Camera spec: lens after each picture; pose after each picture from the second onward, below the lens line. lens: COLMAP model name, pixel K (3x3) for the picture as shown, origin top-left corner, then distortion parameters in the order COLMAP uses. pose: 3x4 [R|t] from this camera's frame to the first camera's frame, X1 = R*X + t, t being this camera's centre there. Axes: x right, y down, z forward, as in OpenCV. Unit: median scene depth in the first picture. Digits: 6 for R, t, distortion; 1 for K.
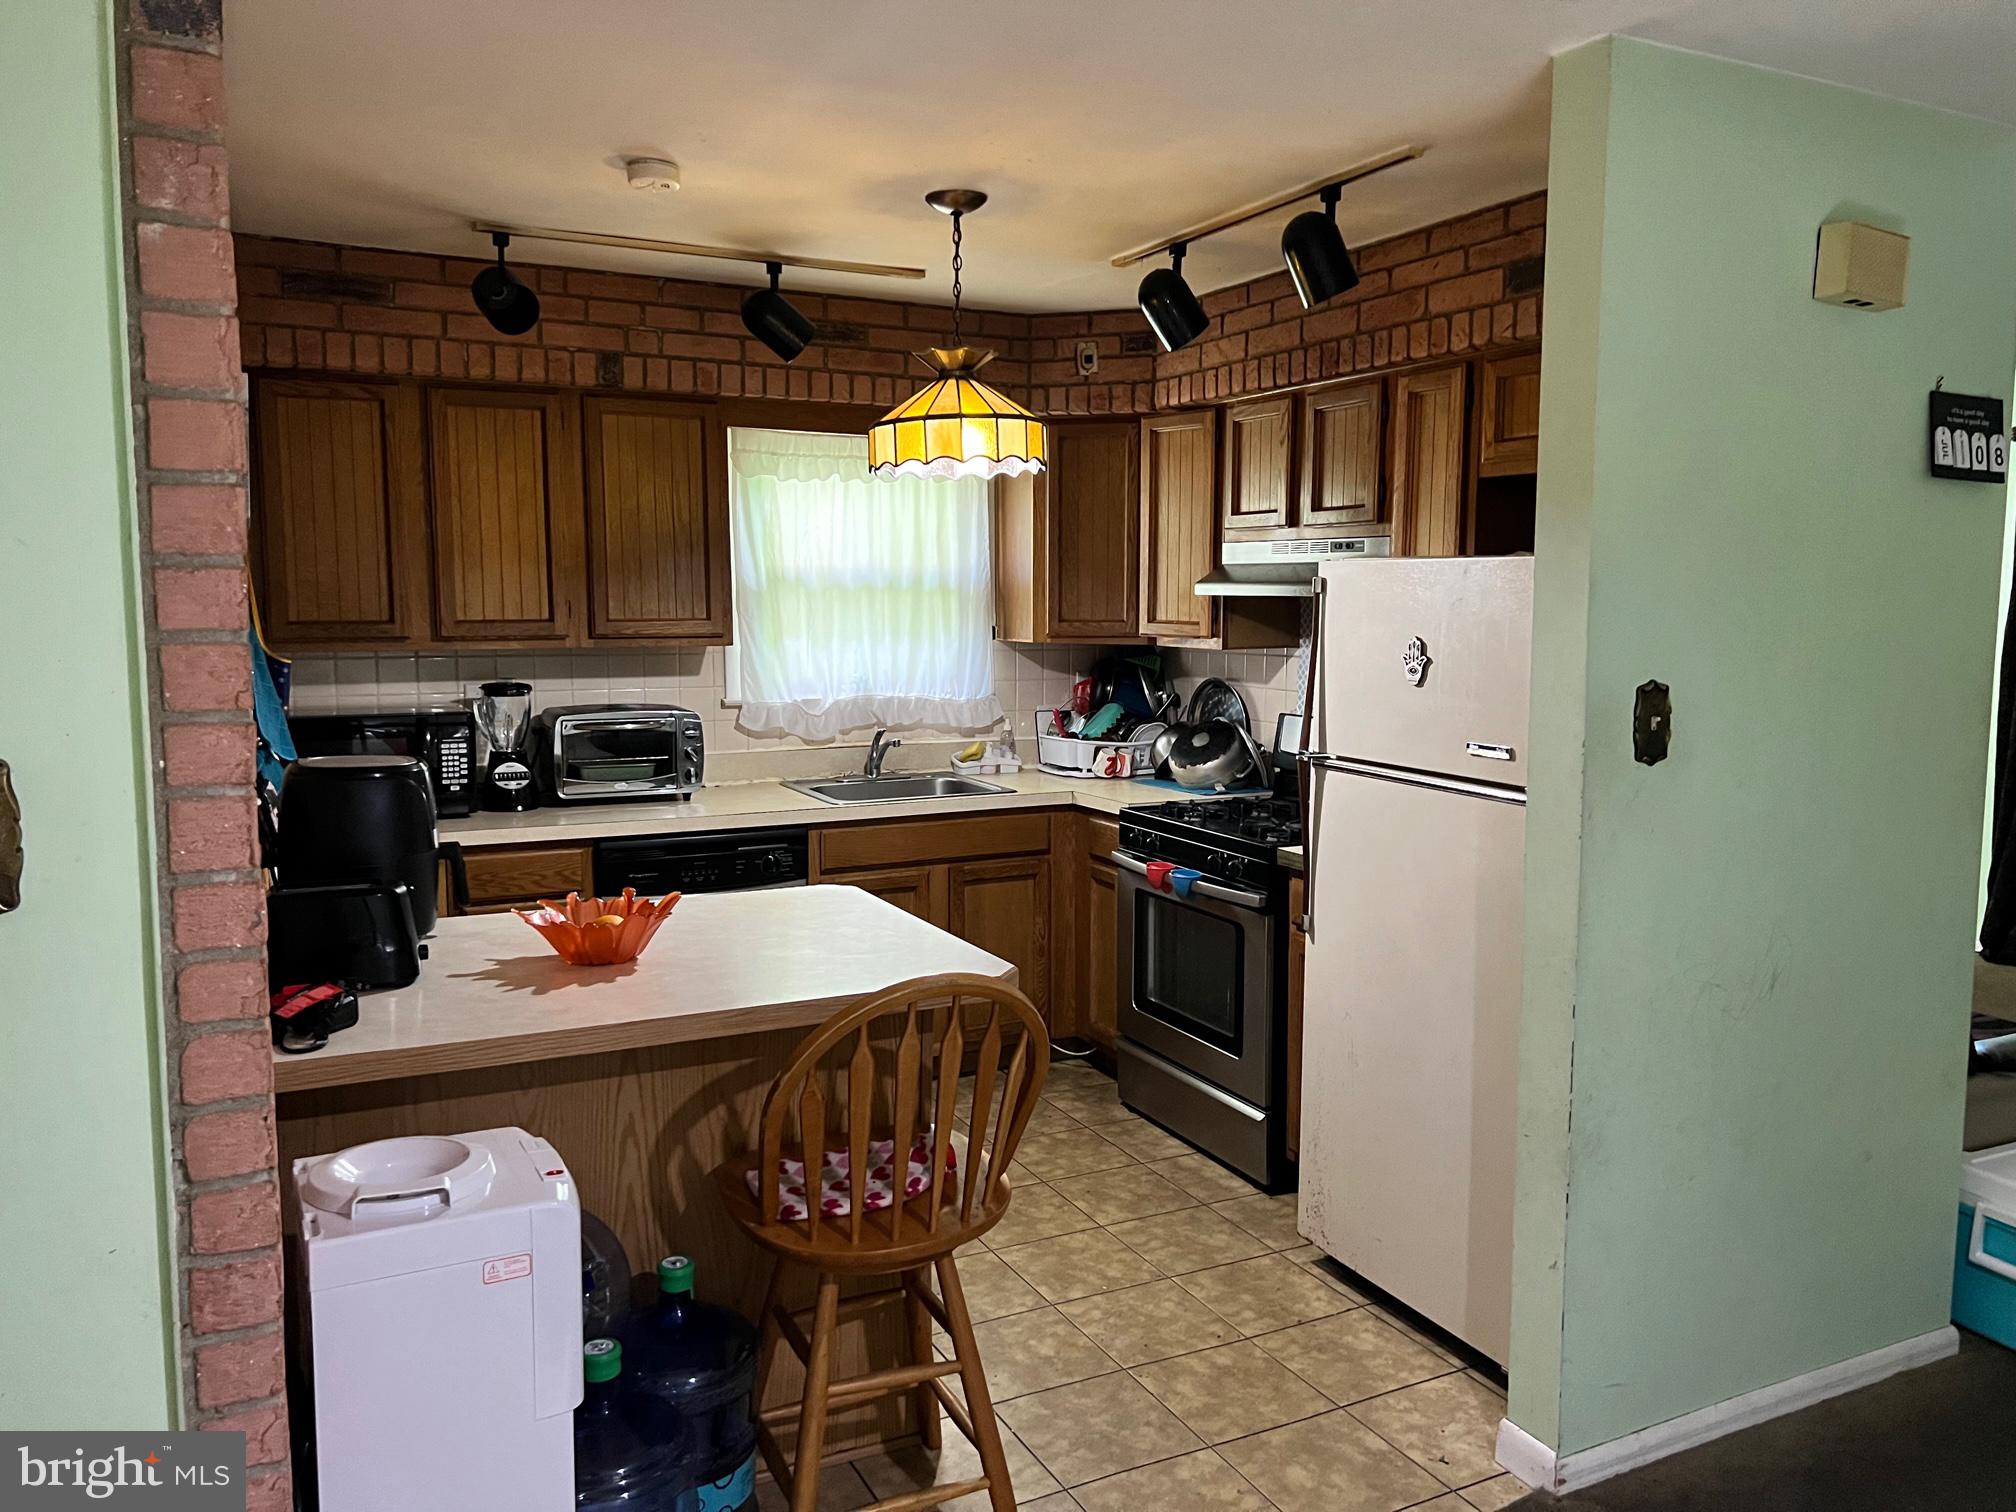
lens RADIAL K [[1509.9, 0, 1014.5], [0, 1509.9, 755.1], [0, 0, 1]] dist [0.060505, -0.073526]
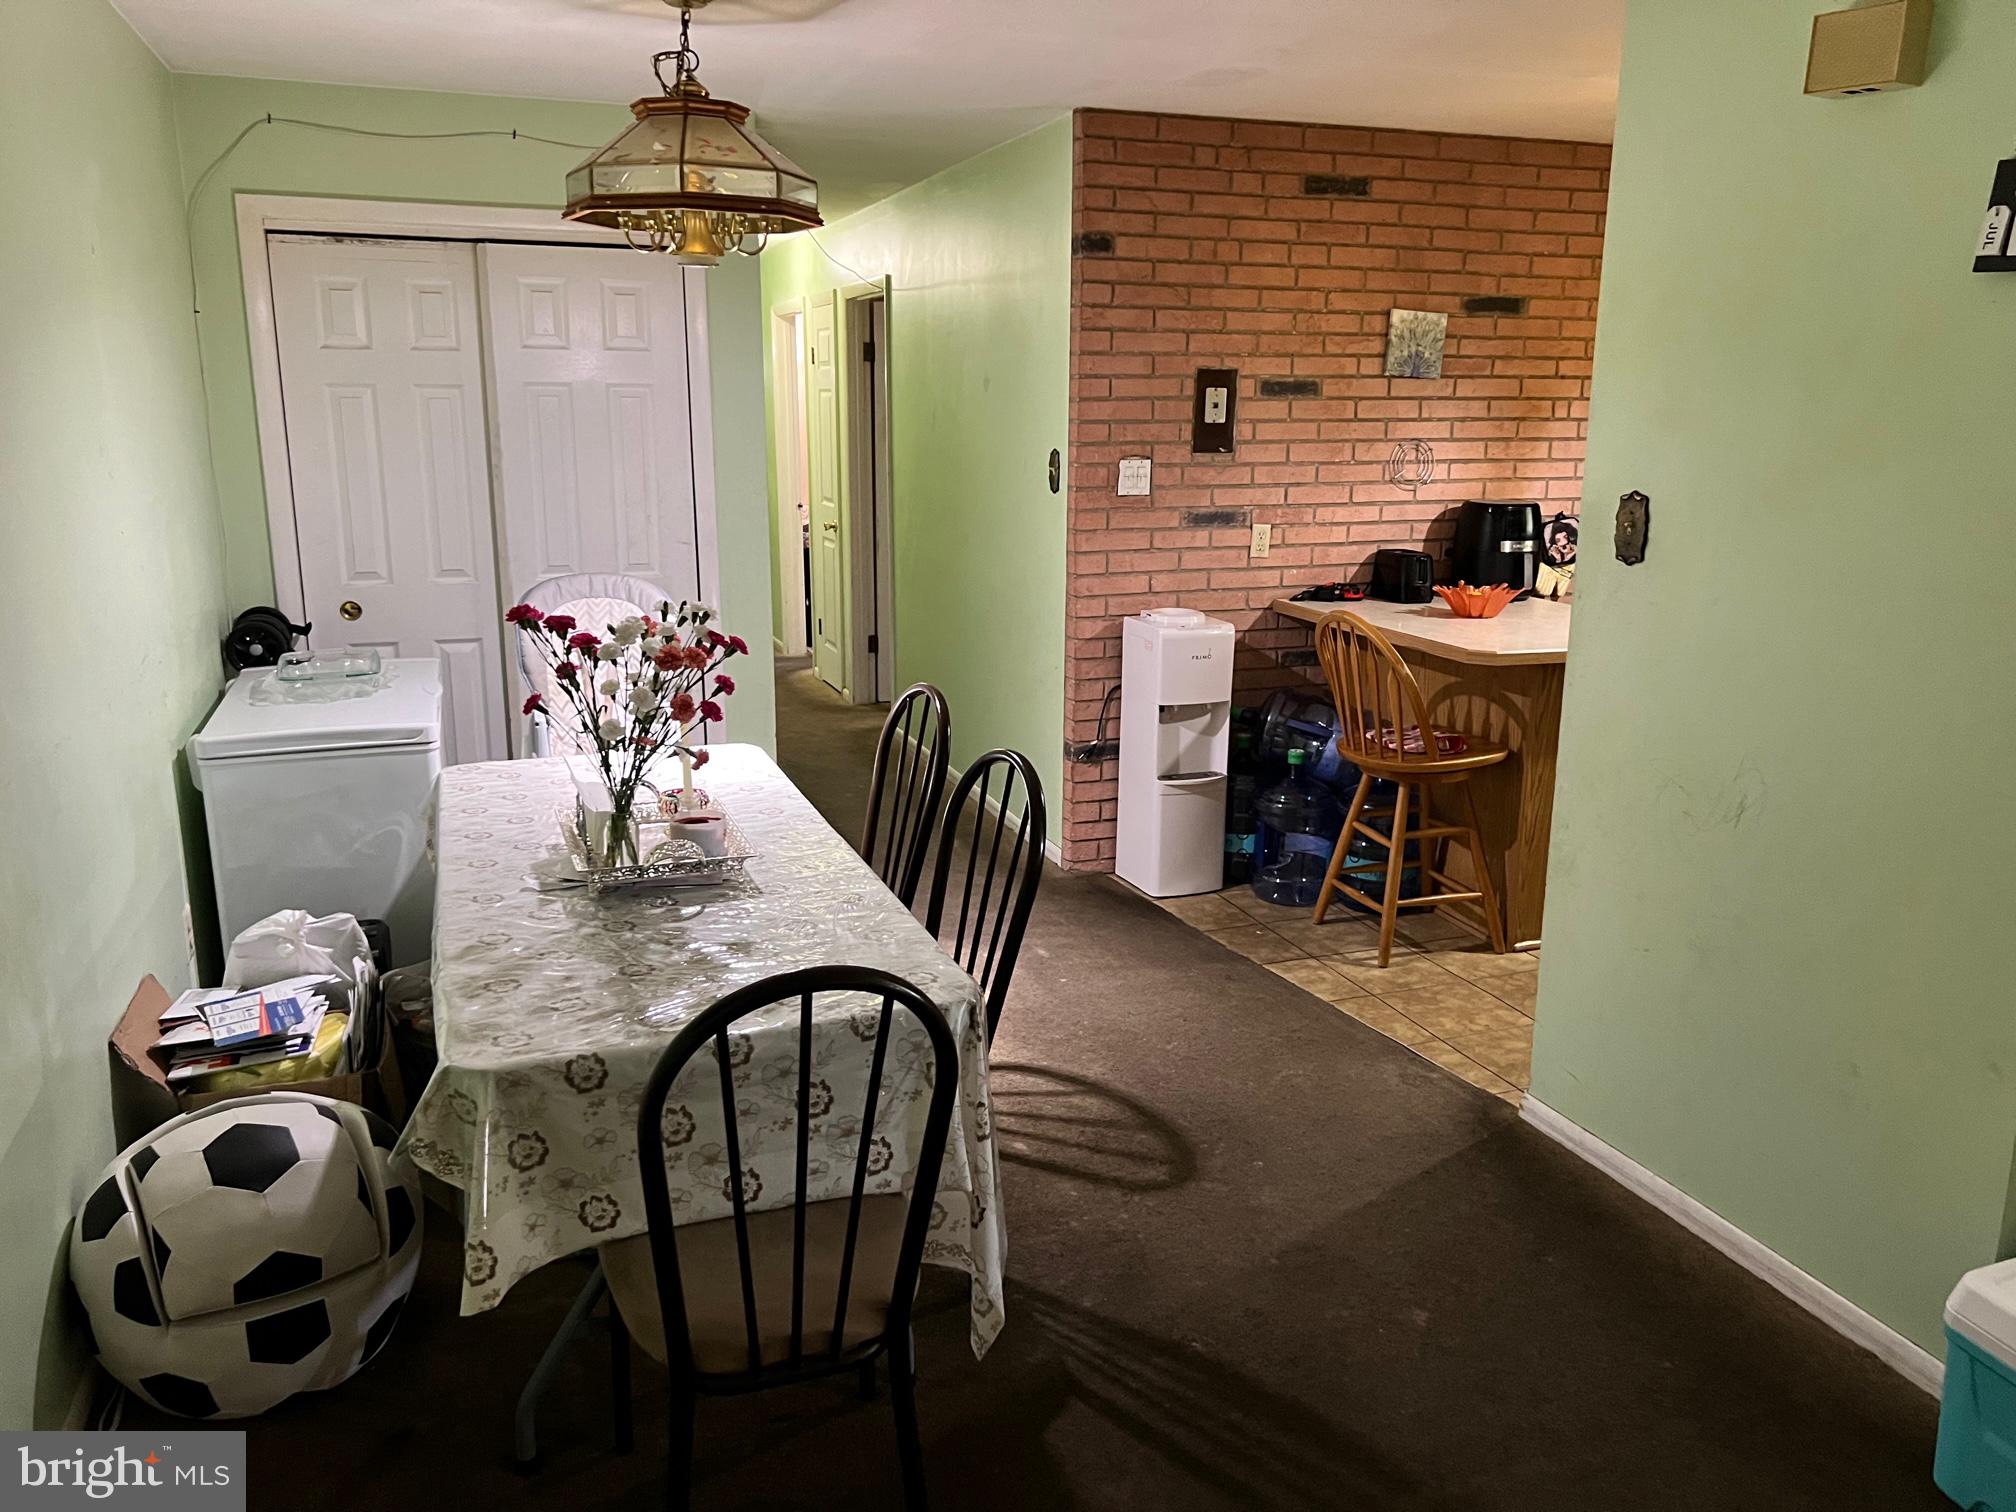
lens RADIAL K [[1509.9, 0, 1012.2], [0, 1509.9, 741.1], [0, 0, 1]] dist [0.060505, -0.073526]
pose [[-0.121924, 0.215362, -0.968893, 1.068303], [-0.113217, 0.966787, 0.229141, -0.050241], [0.986061, 0.137633, -0.093491, 0.432214]]
